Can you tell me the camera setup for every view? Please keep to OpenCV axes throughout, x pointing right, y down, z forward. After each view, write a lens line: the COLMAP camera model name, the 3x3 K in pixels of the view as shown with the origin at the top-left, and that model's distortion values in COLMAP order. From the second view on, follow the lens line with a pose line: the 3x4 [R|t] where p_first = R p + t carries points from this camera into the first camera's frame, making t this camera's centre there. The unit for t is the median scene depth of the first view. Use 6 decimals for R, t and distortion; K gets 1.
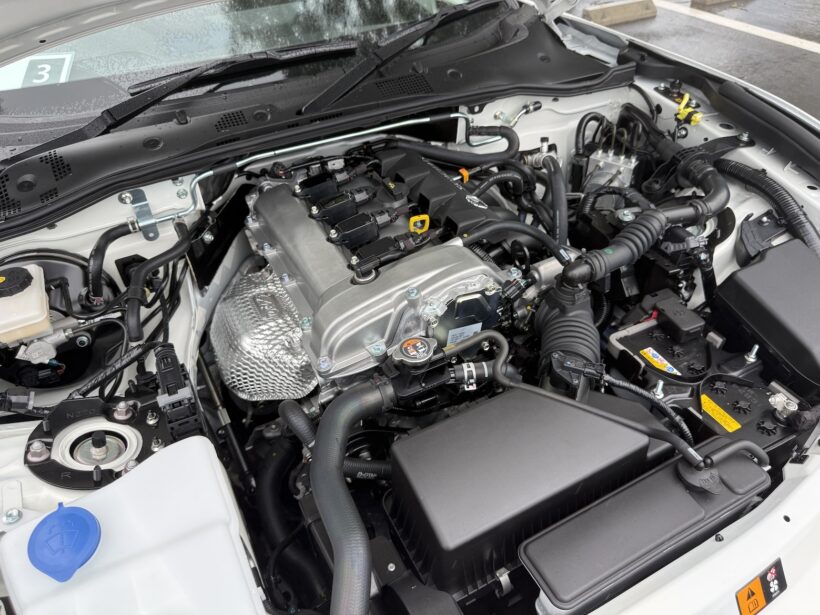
lens RADIAL K [[578.9, 0, 410.0], [0, 578.9, 307.5], [0, 0, 1]] dist [-0.006231, -0.001033]
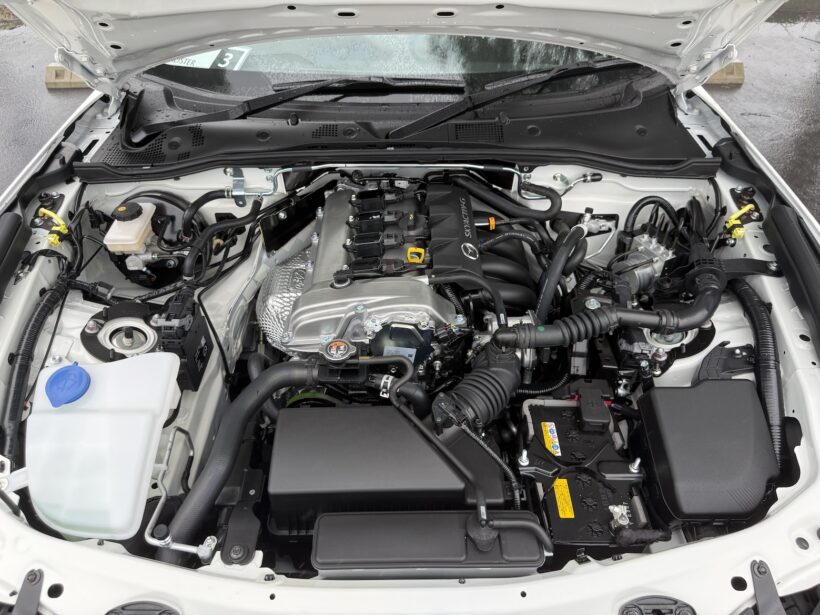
lens RADIAL K [[566.8, 0, 410.0], [0, 566.8, 307.5], [0, 0, 1]] dist [0.045879, -0.087628]
pose [[0.895094, 0.322719, -0.307667, 0.381831], [-0.311897, 0.946290, 0.085184, -0.130465], [0.318632, 0.019713, 0.947673, -0.111390]]
